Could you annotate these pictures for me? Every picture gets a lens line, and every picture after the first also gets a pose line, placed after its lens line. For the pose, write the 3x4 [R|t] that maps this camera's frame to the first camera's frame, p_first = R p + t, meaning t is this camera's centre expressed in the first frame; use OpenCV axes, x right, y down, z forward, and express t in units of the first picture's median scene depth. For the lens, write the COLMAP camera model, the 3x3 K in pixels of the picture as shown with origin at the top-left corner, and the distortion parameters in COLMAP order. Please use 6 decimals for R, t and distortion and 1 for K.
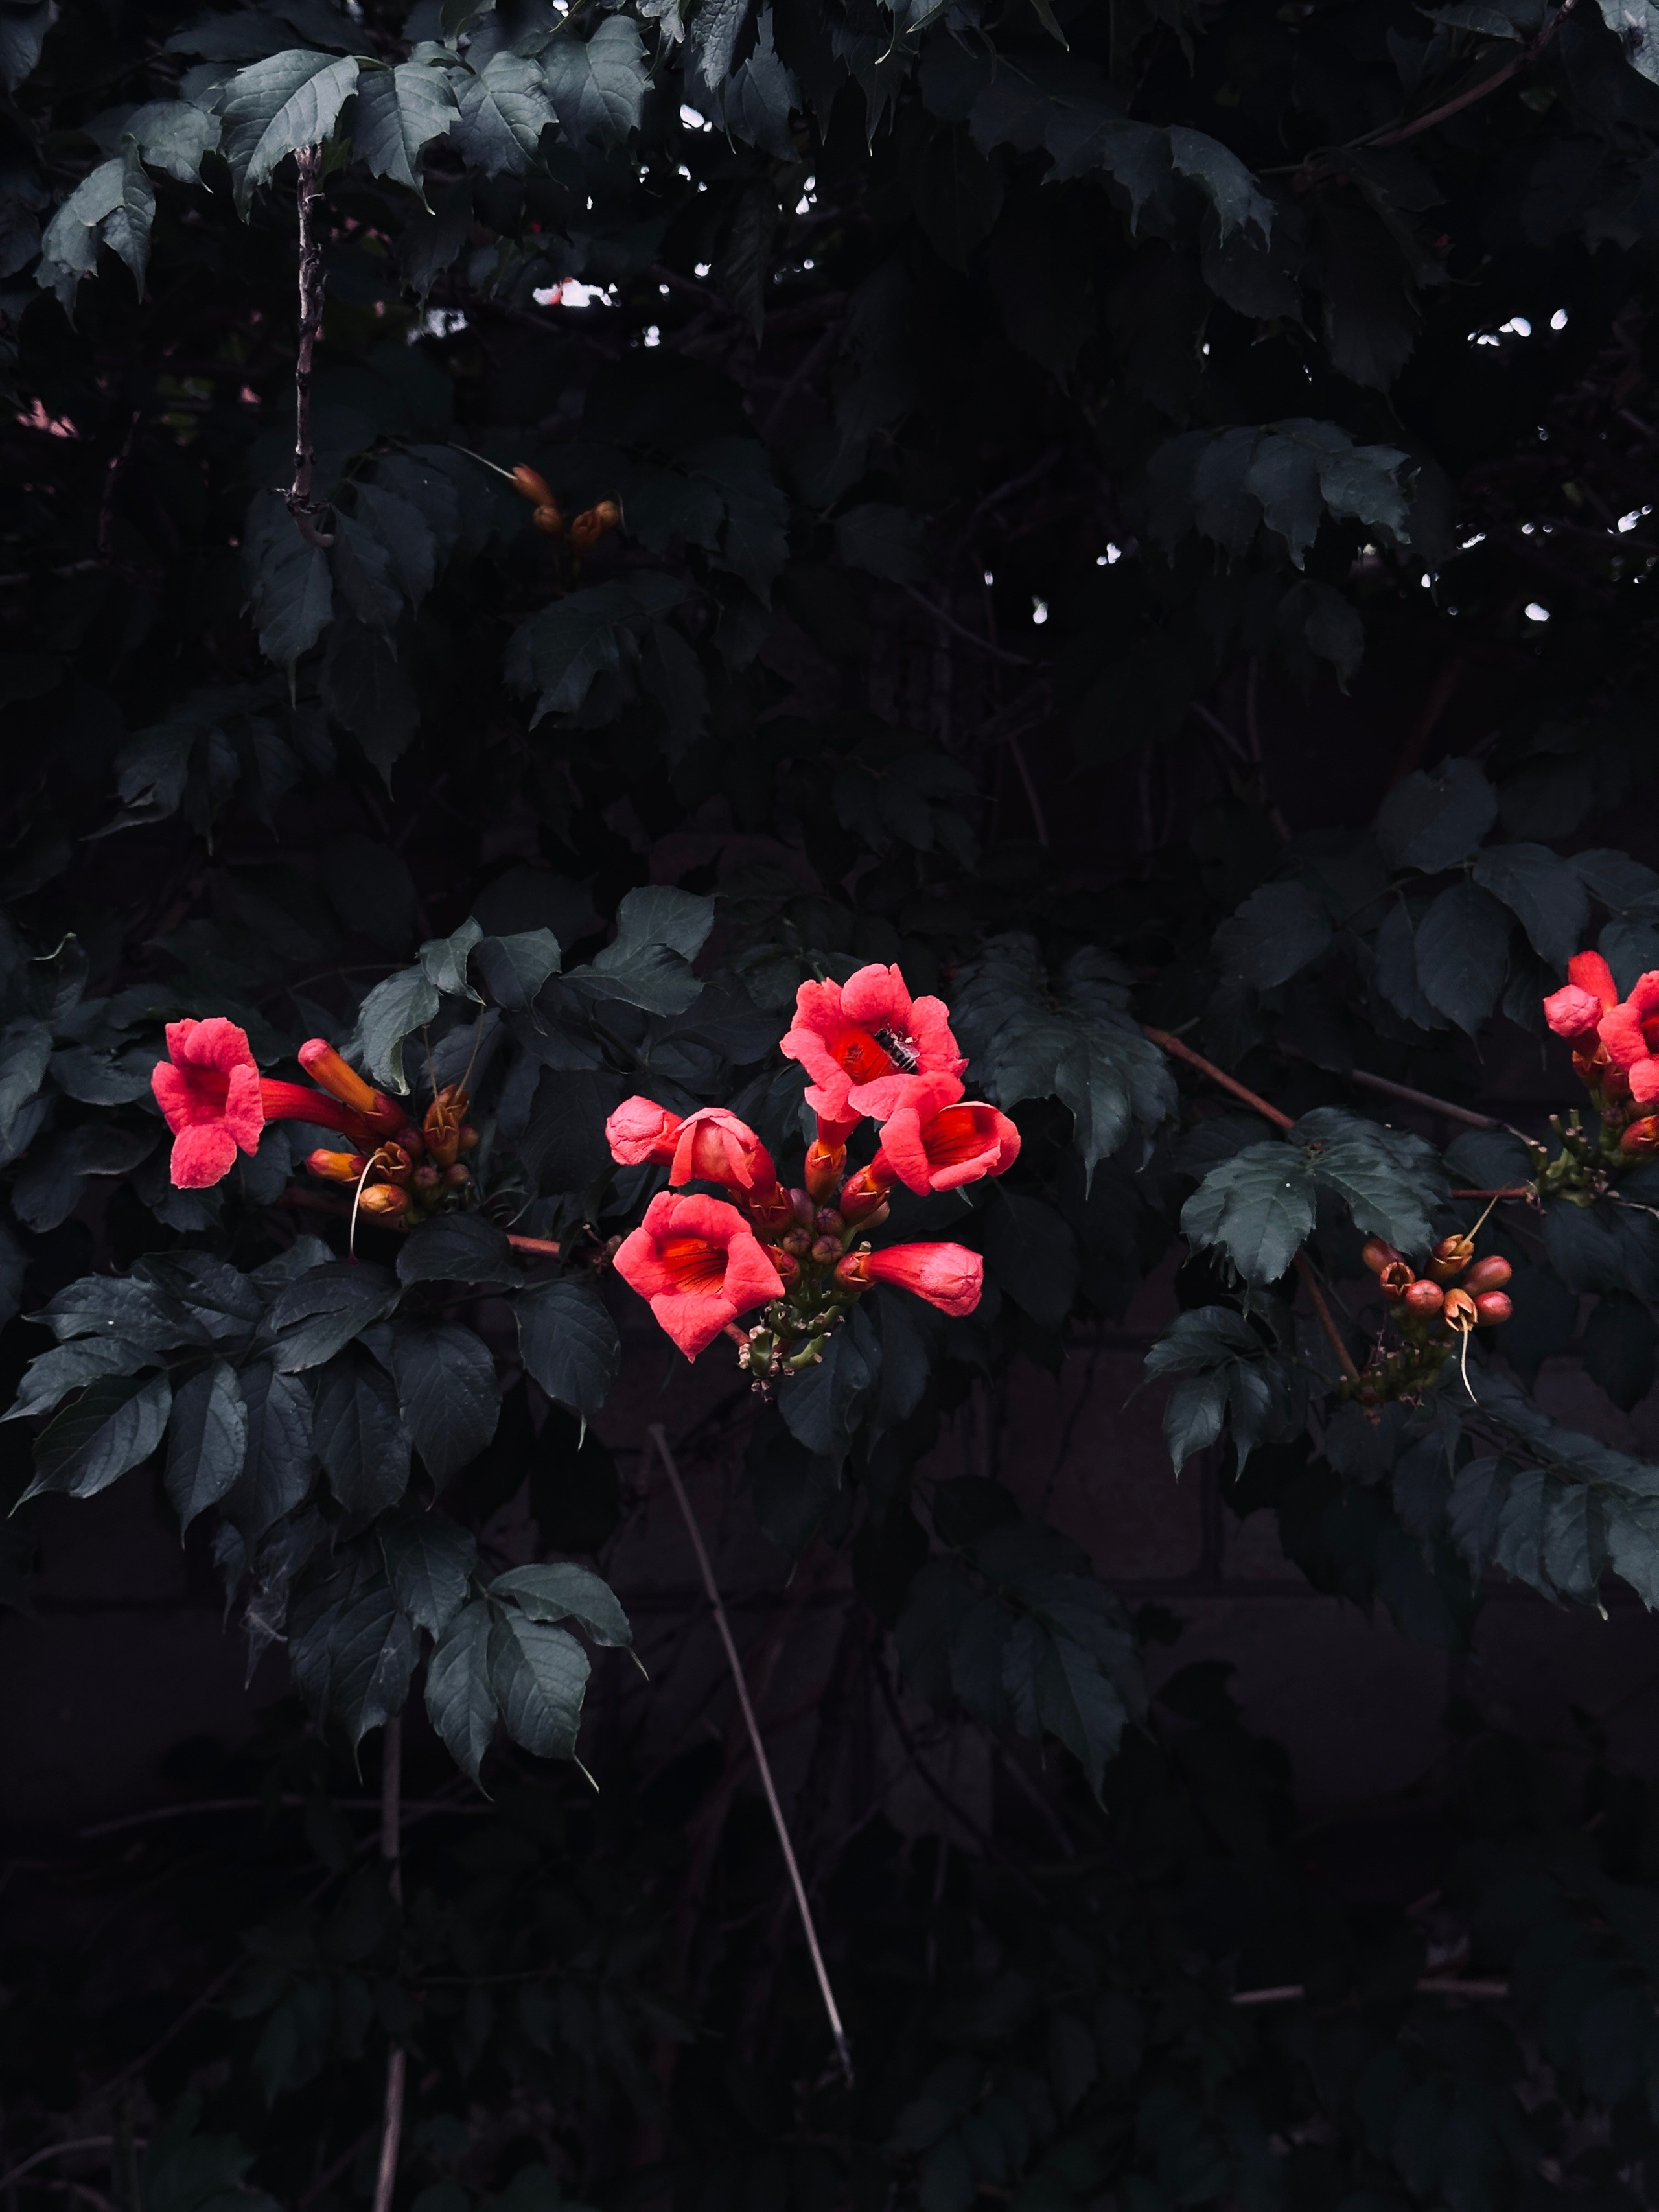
lens RADIAL K [[3269.0, 0, 776.7], [0, 3269.0, 1109.7], [0, 0, 1]] dist [0.176277, -0.135471]
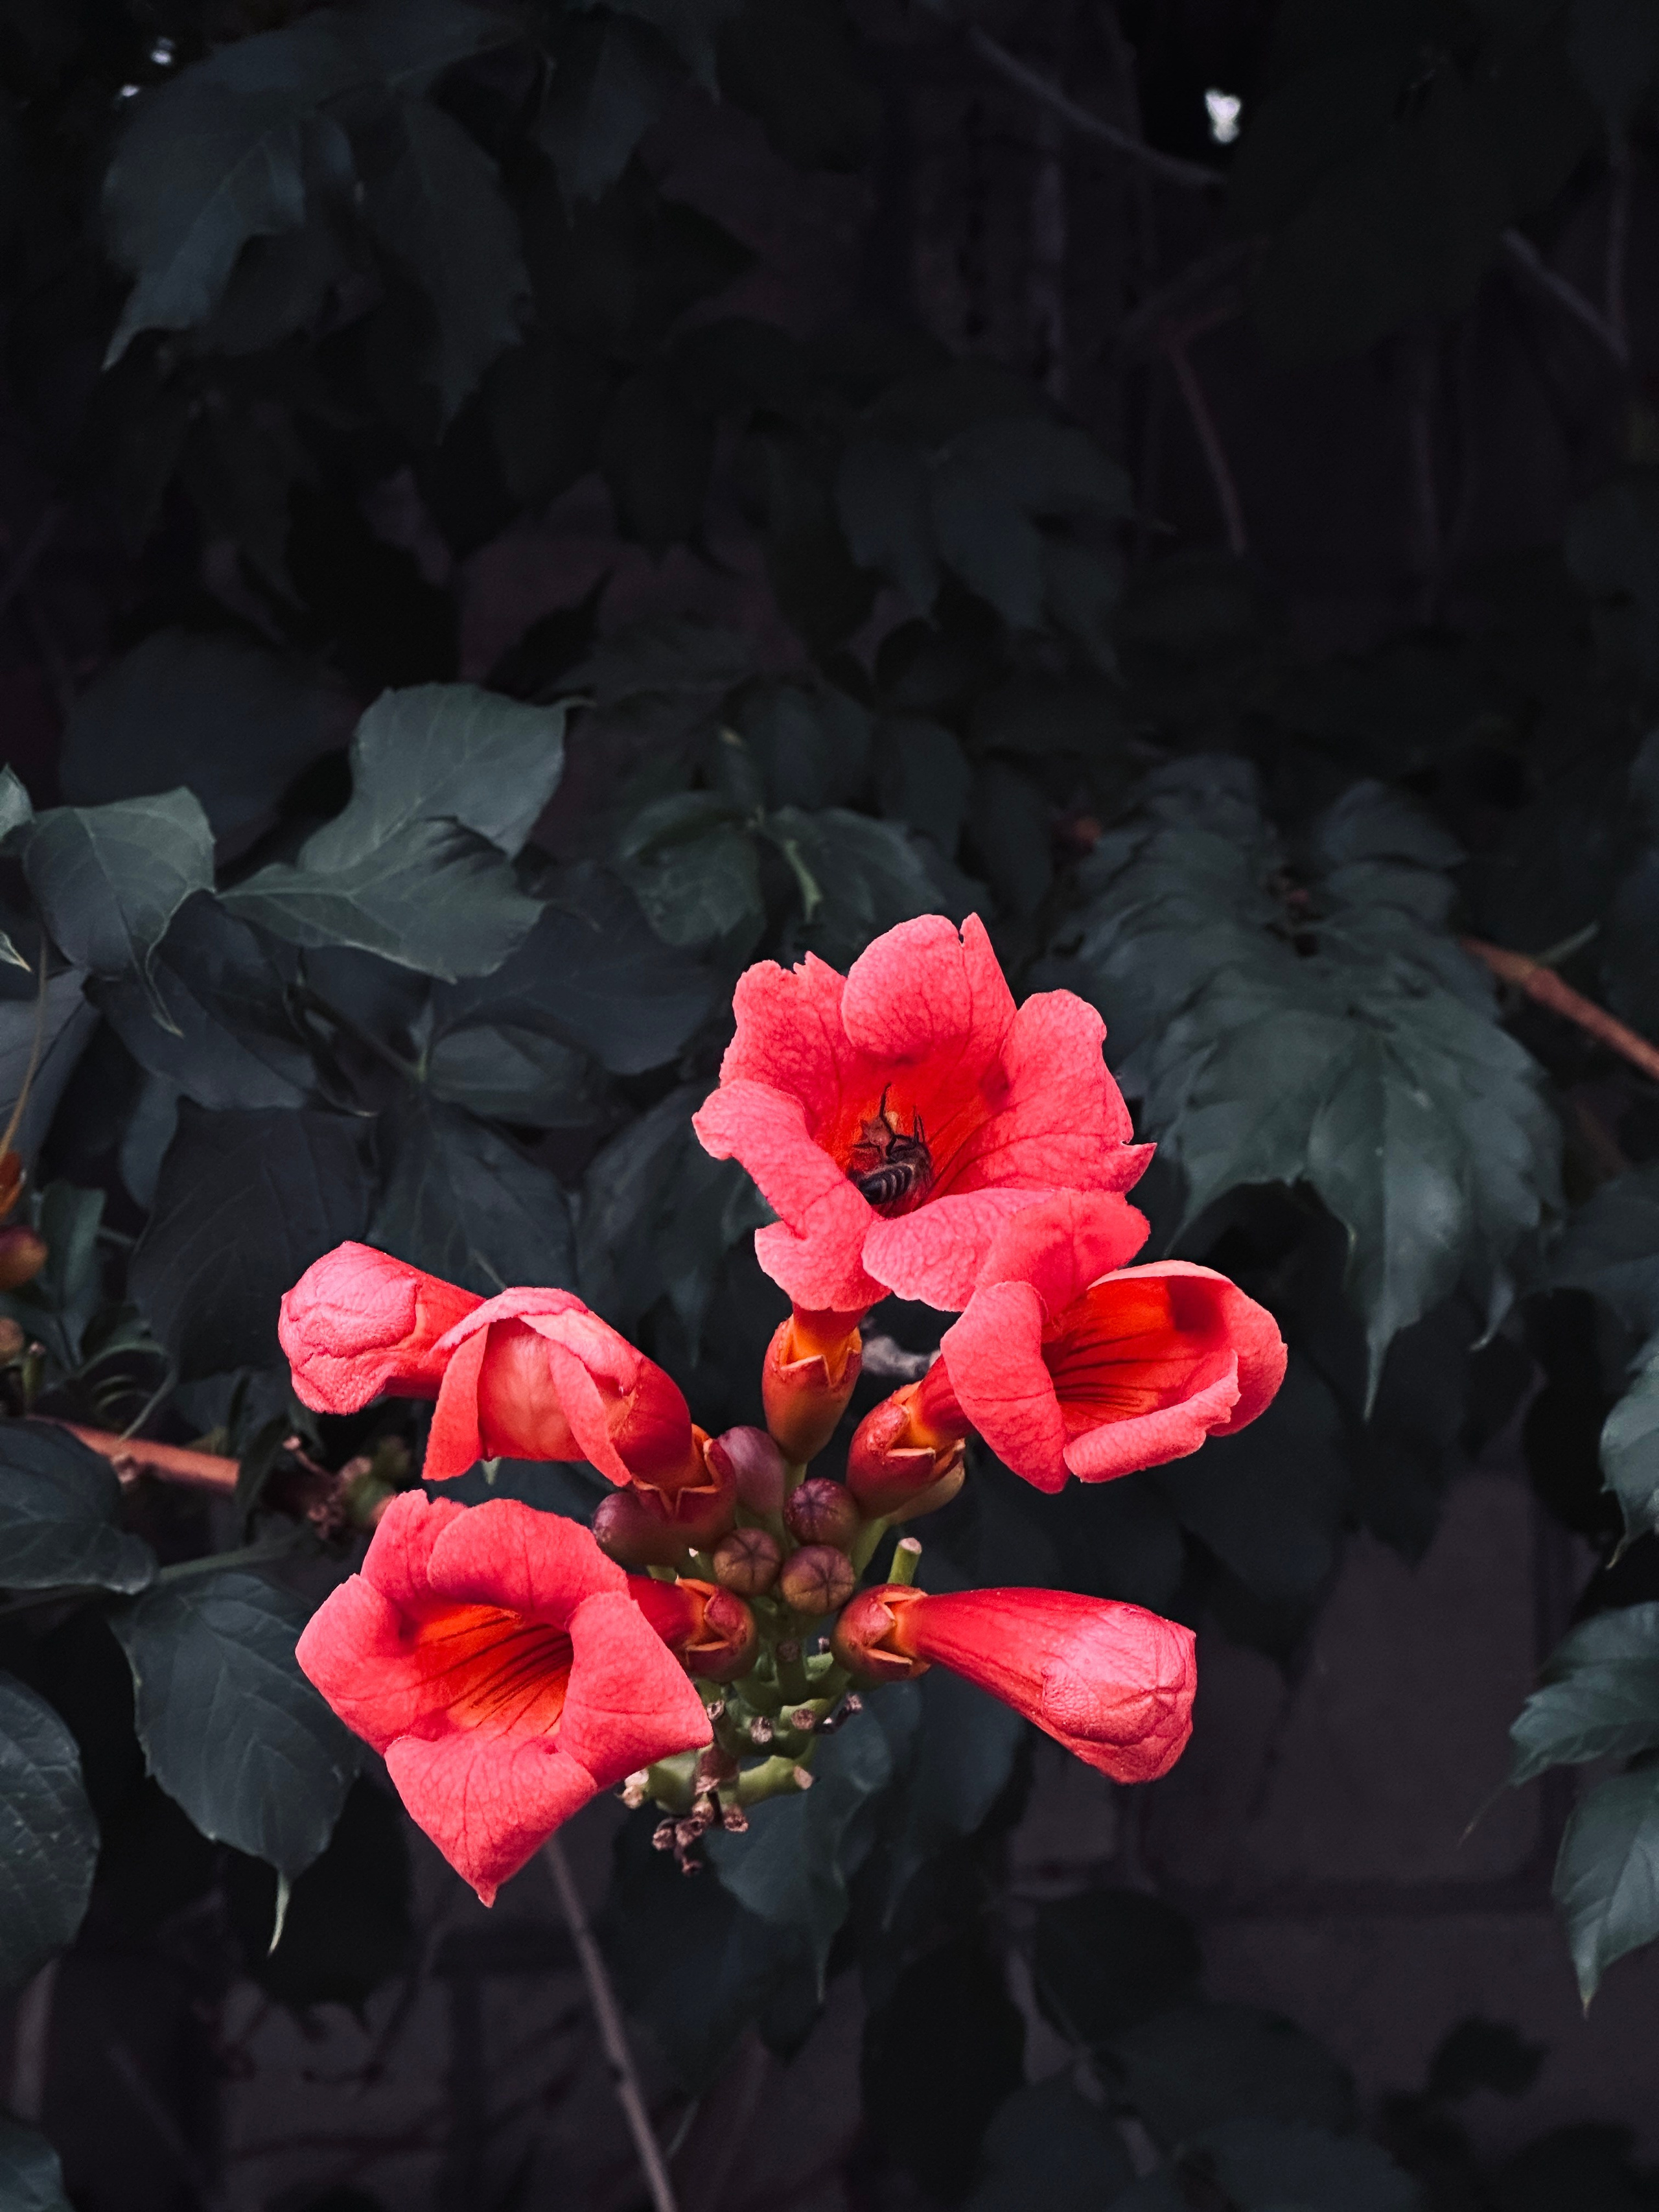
lens RADIAL K [[4877.2, 0, 829.5], [0, 4877.2, 1106.0], [0, 0, 1]] dist [-0.403252, 10.838718]
pose [[0.999848, -0.012054, 0.012594, 0.010104], [0.011432, 0.998764, 0.048362, -0.050300], [-0.013161, -0.048210, 0.998750, 0.387453]]
